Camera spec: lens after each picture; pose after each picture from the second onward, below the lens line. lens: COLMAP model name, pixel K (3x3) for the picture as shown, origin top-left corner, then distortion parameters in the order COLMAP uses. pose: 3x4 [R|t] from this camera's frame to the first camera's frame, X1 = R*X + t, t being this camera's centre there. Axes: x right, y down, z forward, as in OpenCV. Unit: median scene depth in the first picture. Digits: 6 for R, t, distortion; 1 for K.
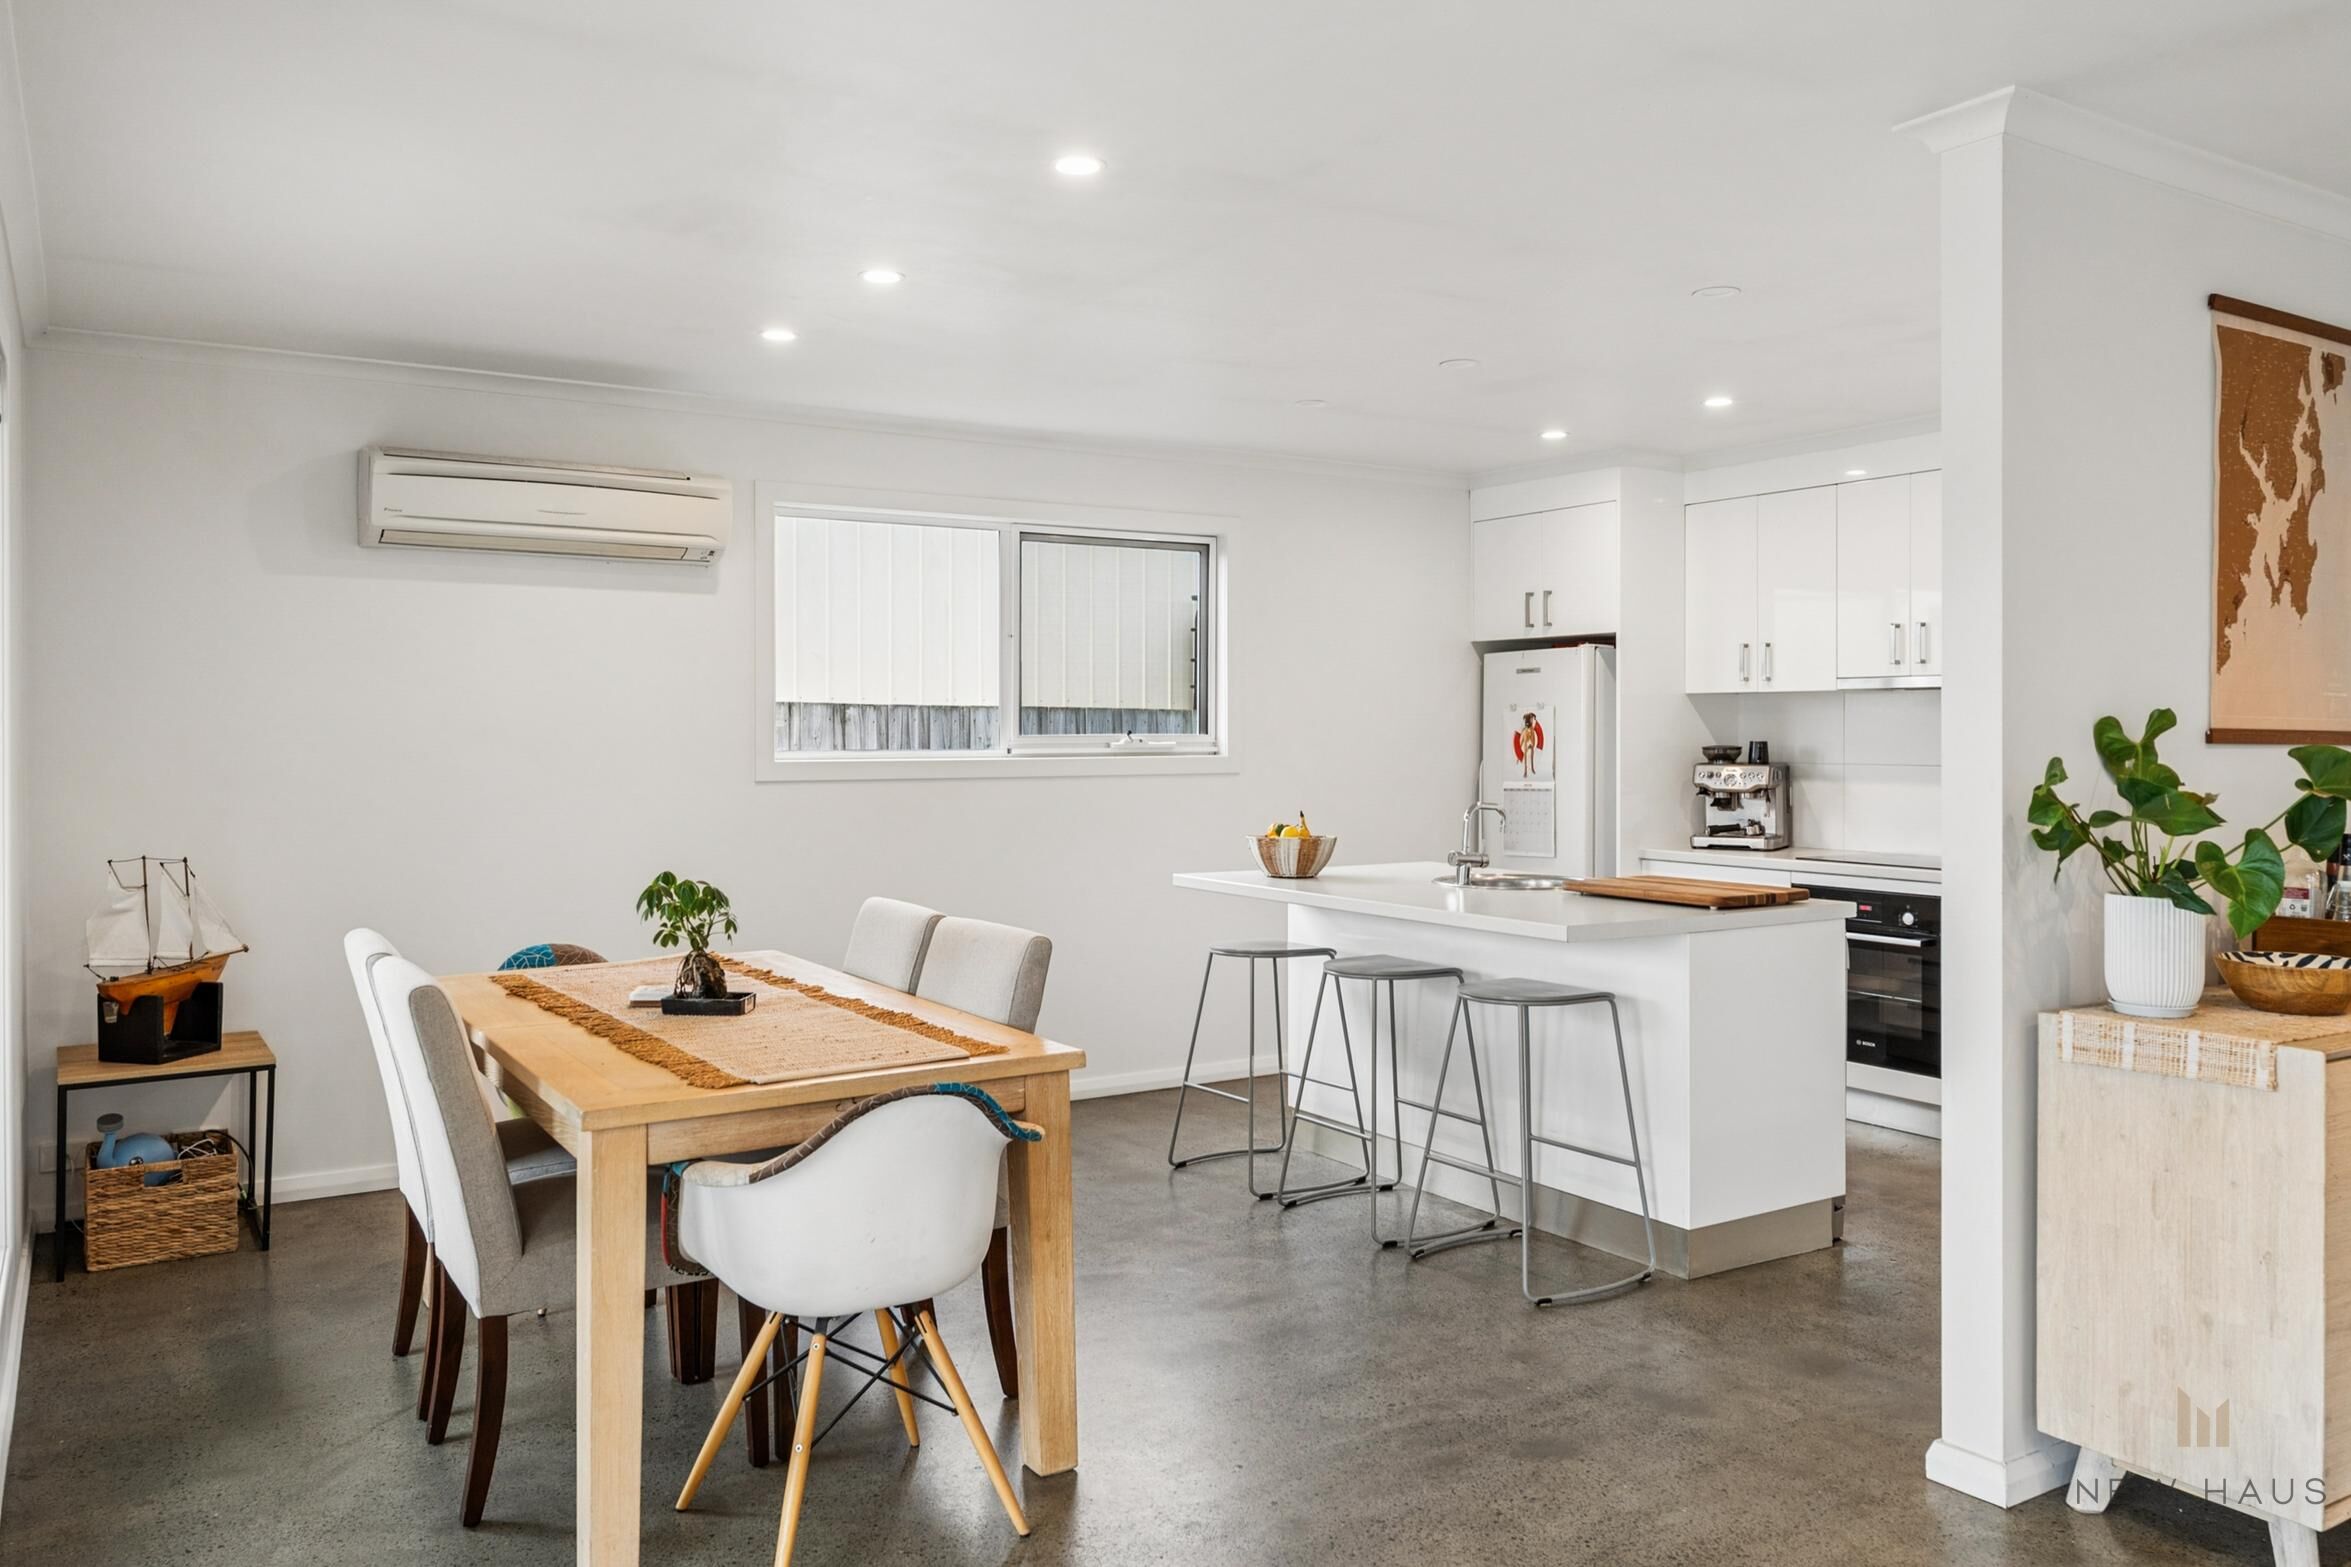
lens RADIAL K [[1754.4, 0, 1175.5], [0, 1754.4, 783.5], [0, 0, 1]] dist [0.004197, 0.002394]
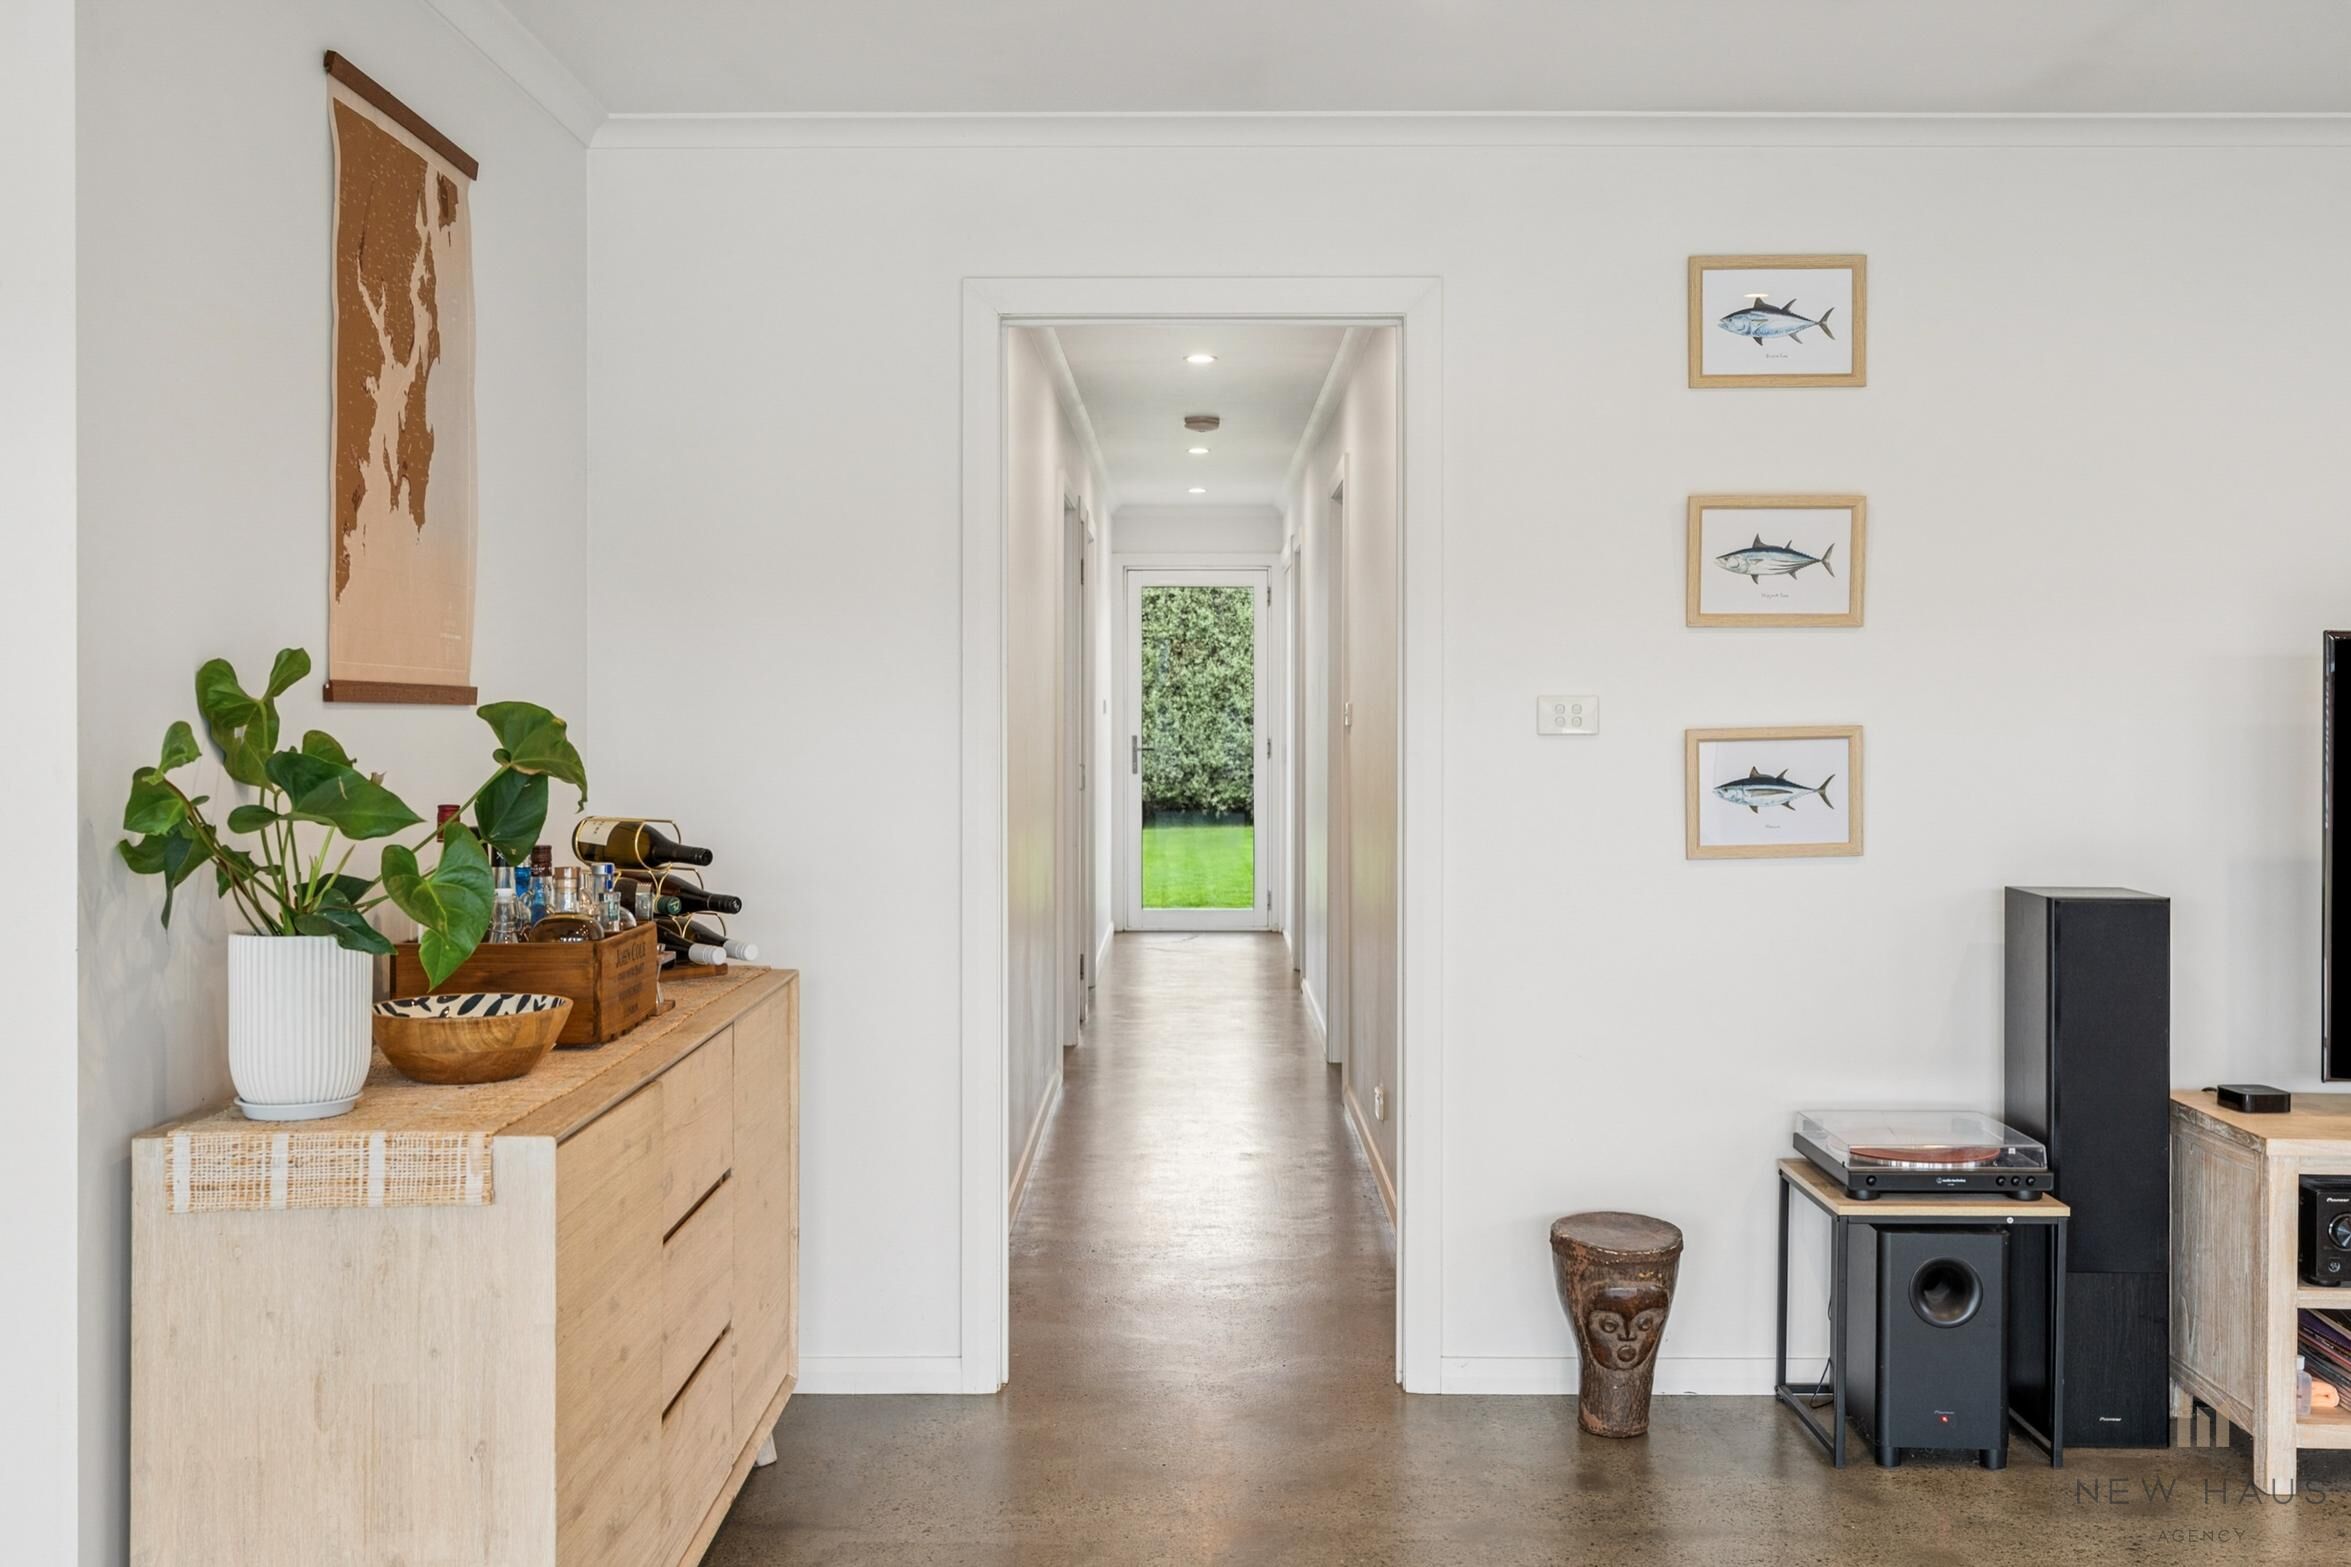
lens RADIAL K [[2261.0, 0, 1174.9], [0, 2261.0, 689.3], [0, 0, 1]] dist [0.006290, -0.000741]
pose [[0.534729, 0.003936, 0.845015, 0.017677], [0.024932, 0.999480, -0.020432, -0.001351], [-0.844656, 0.031993, 0.534353, 0.266784]]
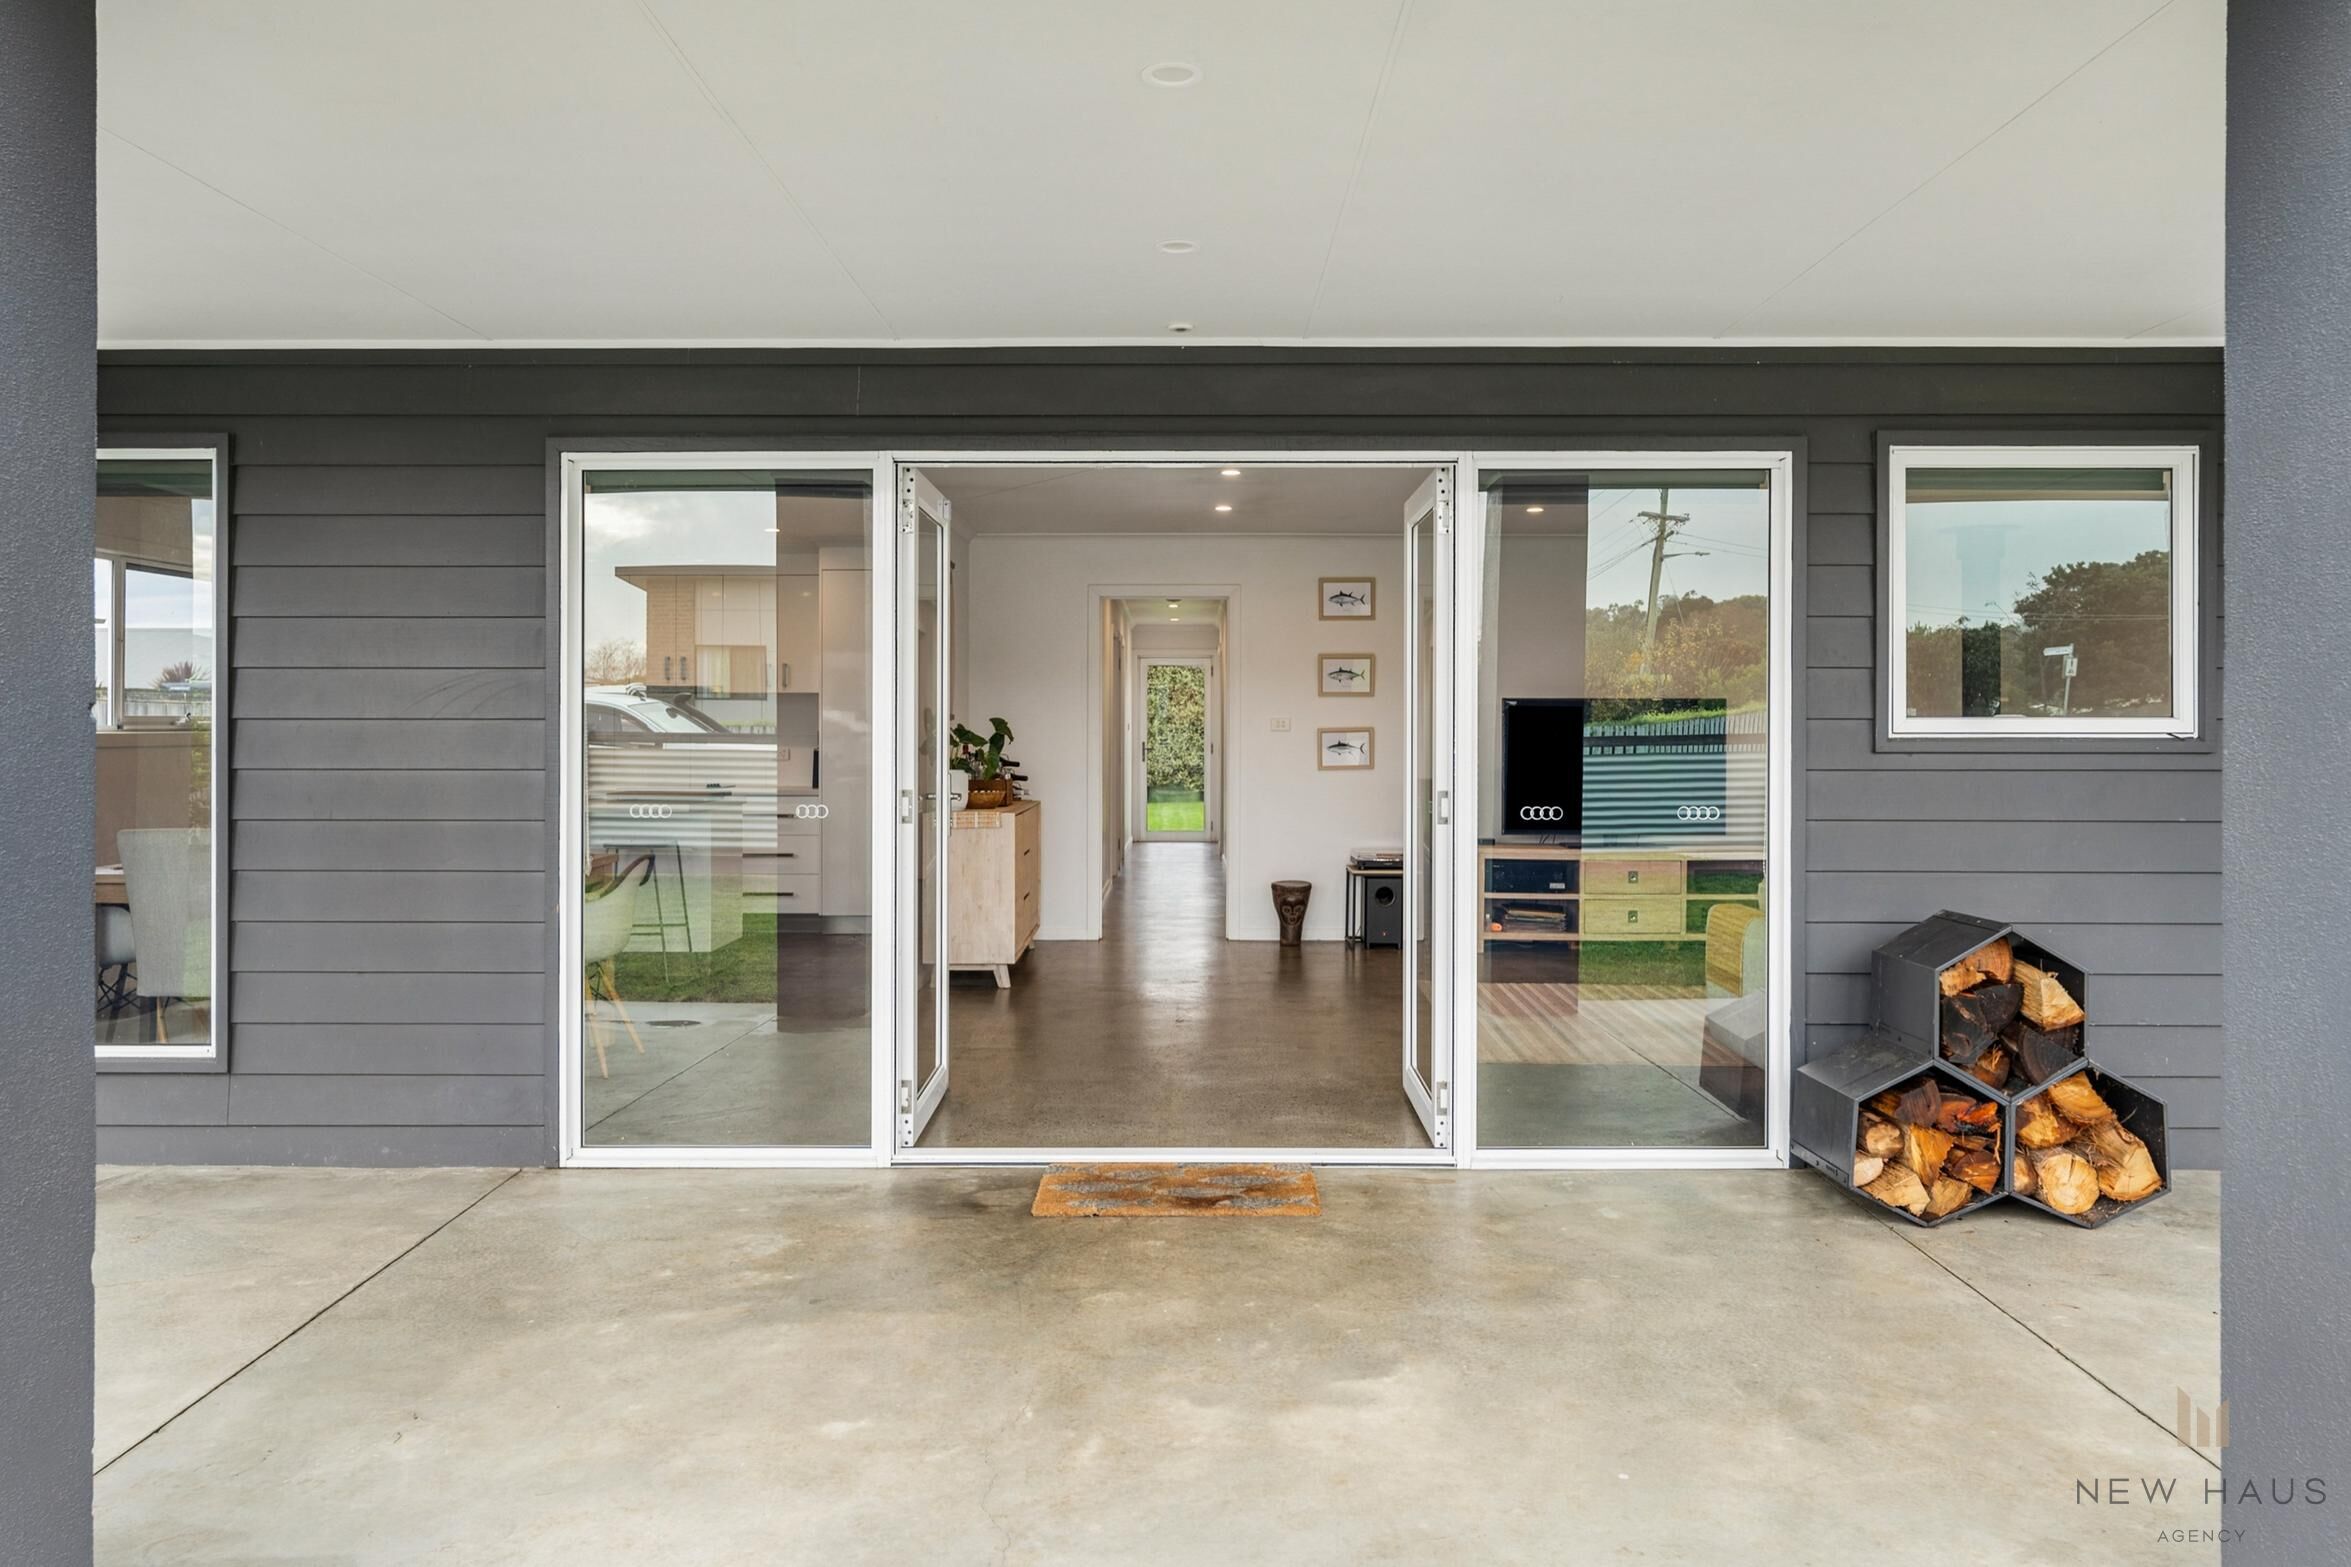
lens RADIAL K [[1591.3, 0, 1175.5], [0, 1591.3, 783.5], [0, 0, 1]] dist [0.005774, 0.001069]
pose [[0.533225, -0.028201, 0.845503, -1.446539], [0.023279, 0.999555, 0.018658, 0.046330], [-0.845653, 0.009734, 0.533644, -0.699491]]
